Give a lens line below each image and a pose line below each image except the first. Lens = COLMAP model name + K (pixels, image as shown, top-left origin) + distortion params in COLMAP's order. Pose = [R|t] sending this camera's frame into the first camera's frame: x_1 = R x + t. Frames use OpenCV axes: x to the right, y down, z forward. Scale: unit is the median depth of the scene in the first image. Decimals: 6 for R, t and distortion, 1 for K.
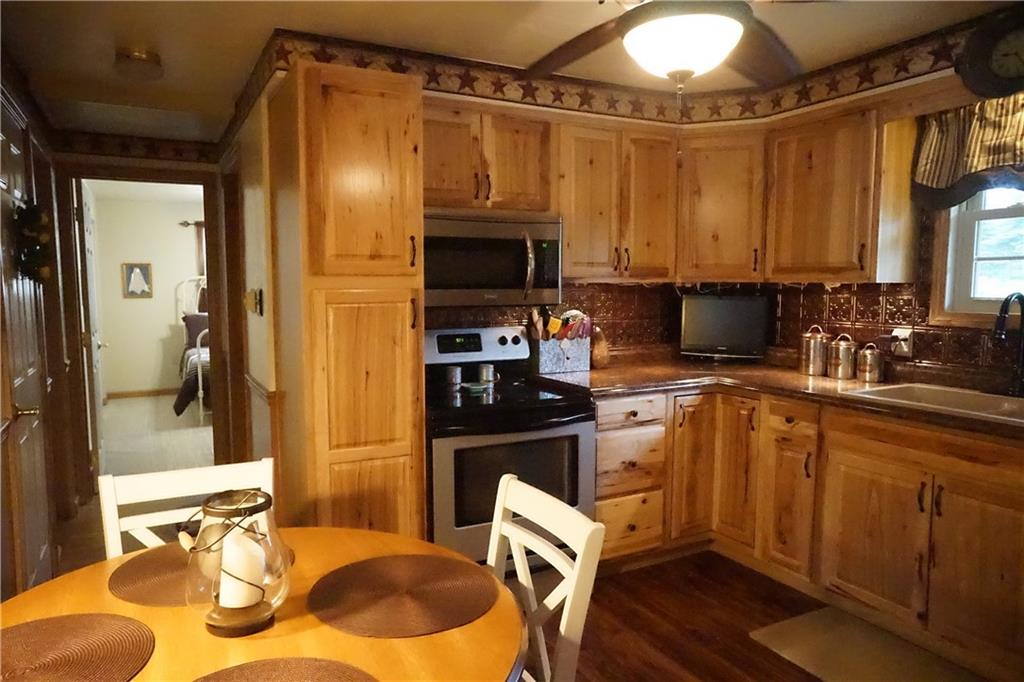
lens RADIAL K [[688.3, 0, 500.0], [0, 688.3, 345.6], [0, 0, 1]] dist [-0.065948, 0.087468]
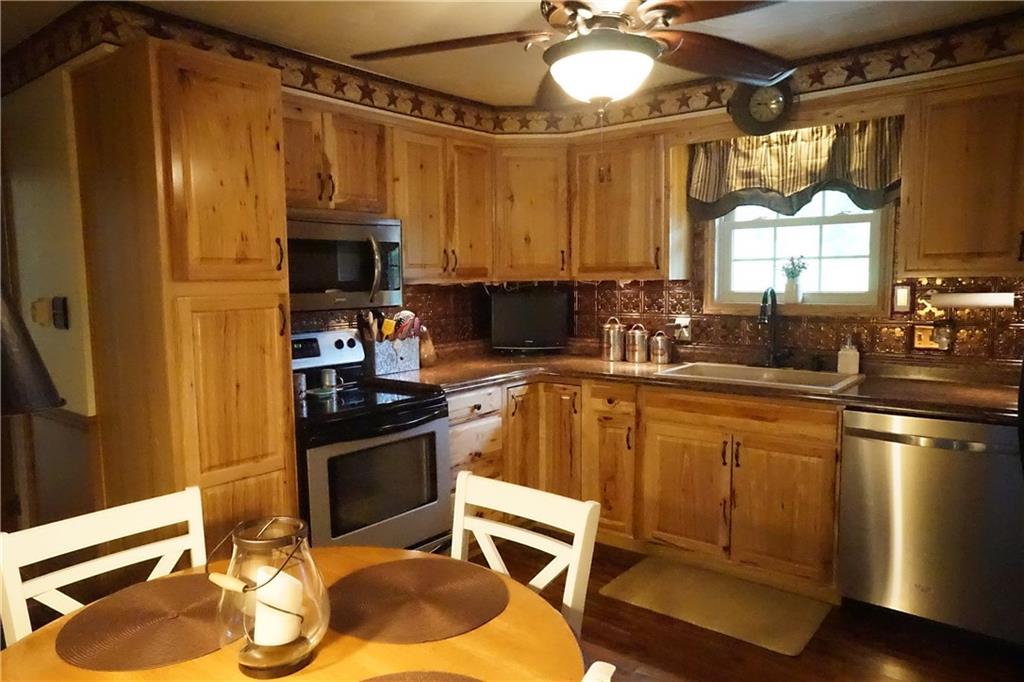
lens RADIAL K [[688.3, 0, 500.0], [0, 688.3, 345.6], [0, 0, 1]] dist [-0.065948, 0.087468]
pose [[0.919979, -0.050256, 0.388734, -0.187944], [0.049442, 0.998704, 0.012104, -0.006586], [-0.388838, 0.008085, 0.921271, 0.011111]]
